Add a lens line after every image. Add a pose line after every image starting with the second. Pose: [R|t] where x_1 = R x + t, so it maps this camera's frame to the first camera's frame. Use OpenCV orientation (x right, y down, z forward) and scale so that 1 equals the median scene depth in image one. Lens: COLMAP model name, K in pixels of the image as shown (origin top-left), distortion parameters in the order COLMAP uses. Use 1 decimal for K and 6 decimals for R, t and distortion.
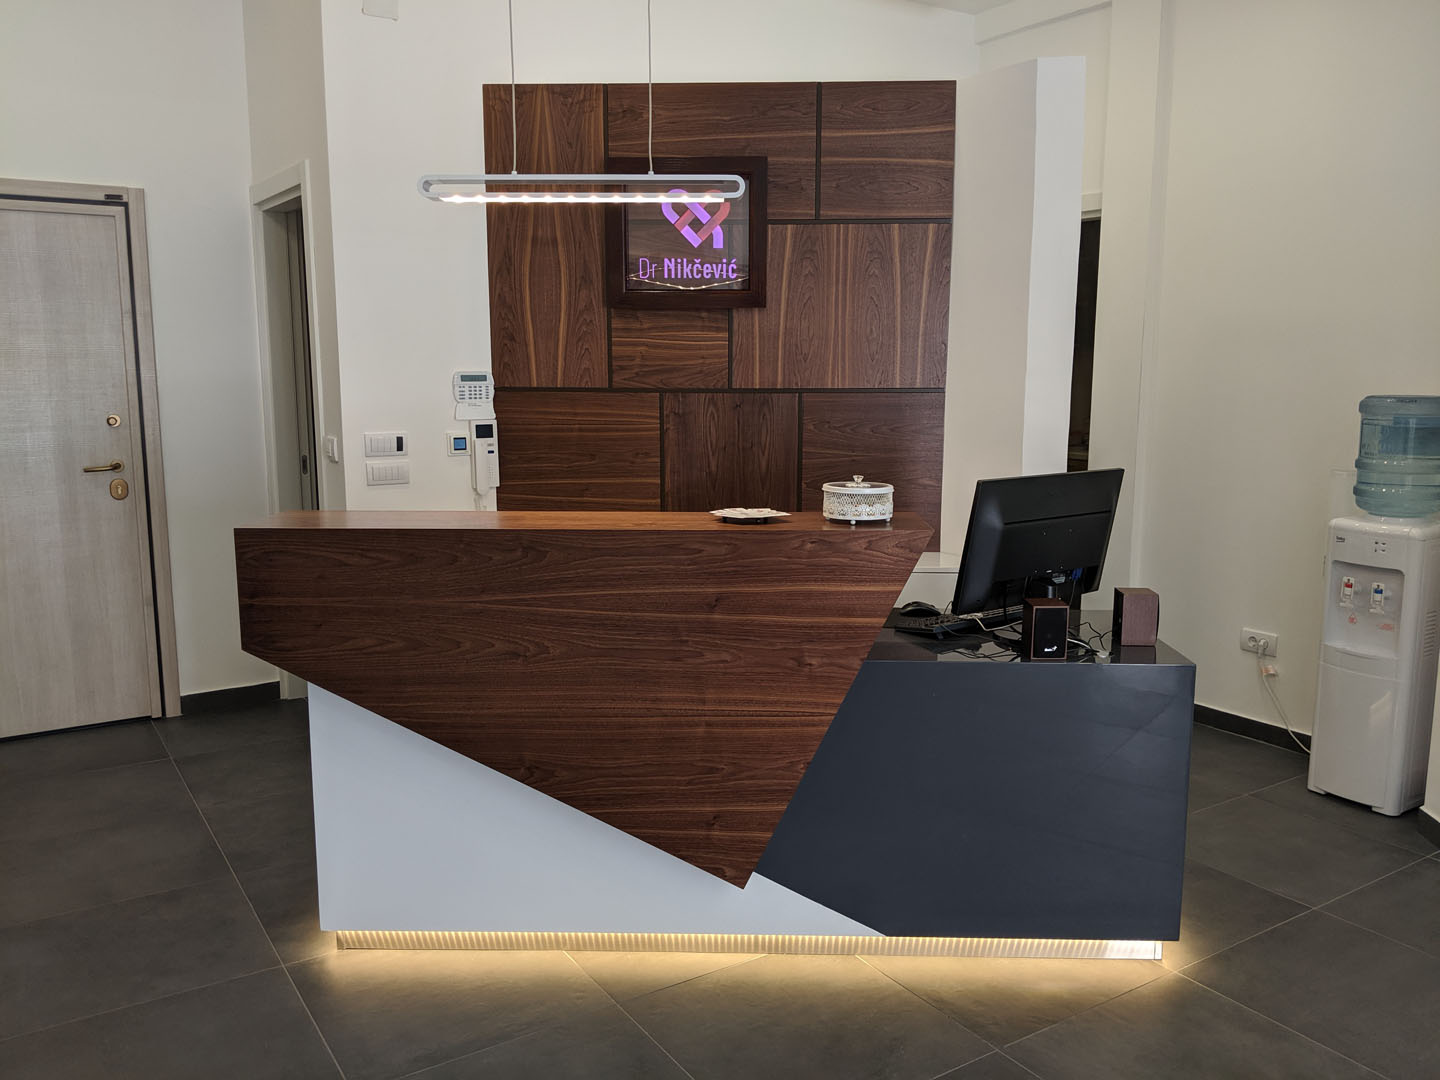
lens RADIAL K [[1173.0, 0, 720.0], [0, 1173.0, 540.0], [0, 0, 1]] dist [0.045354, -0.008290]
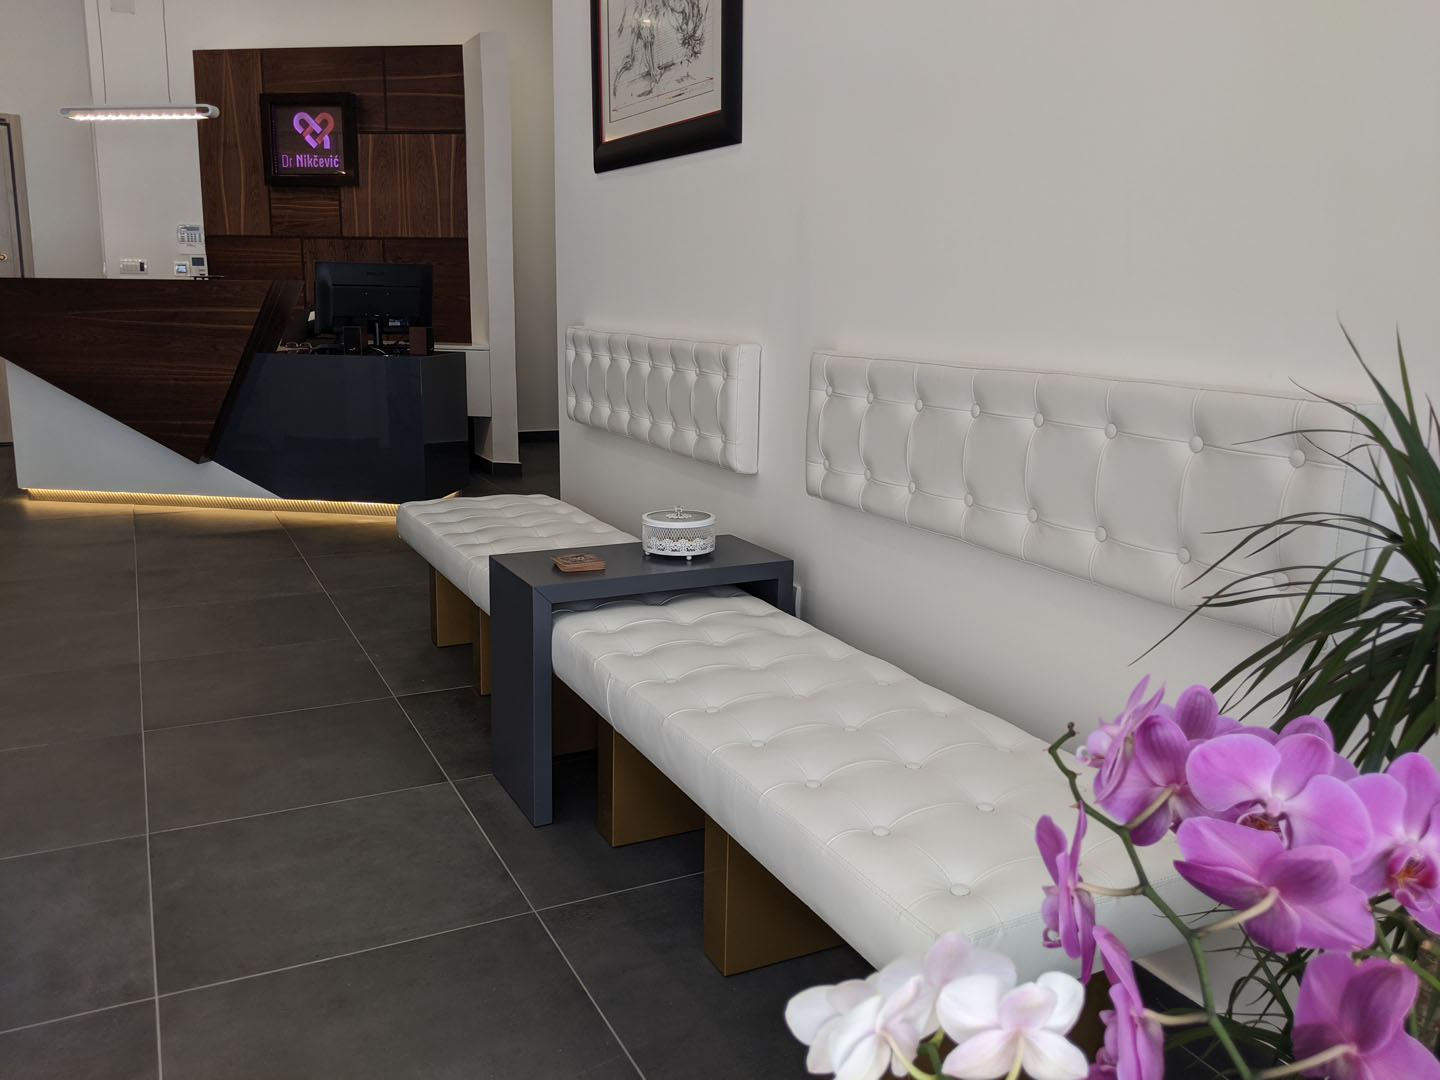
lens RADIAL K [[1175.7, 0, 720.0], [0, 1175.7, 540.0], [0, 0, 1]] dist [-0.029576, 0.018608]
pose [[0.994616, 0.038560, -0.096187, 0.716116], [-0.032949, 0.997699, 0.059257, 0.179753], [0.098250, -0.055769, 0.993598, -0.589340]]
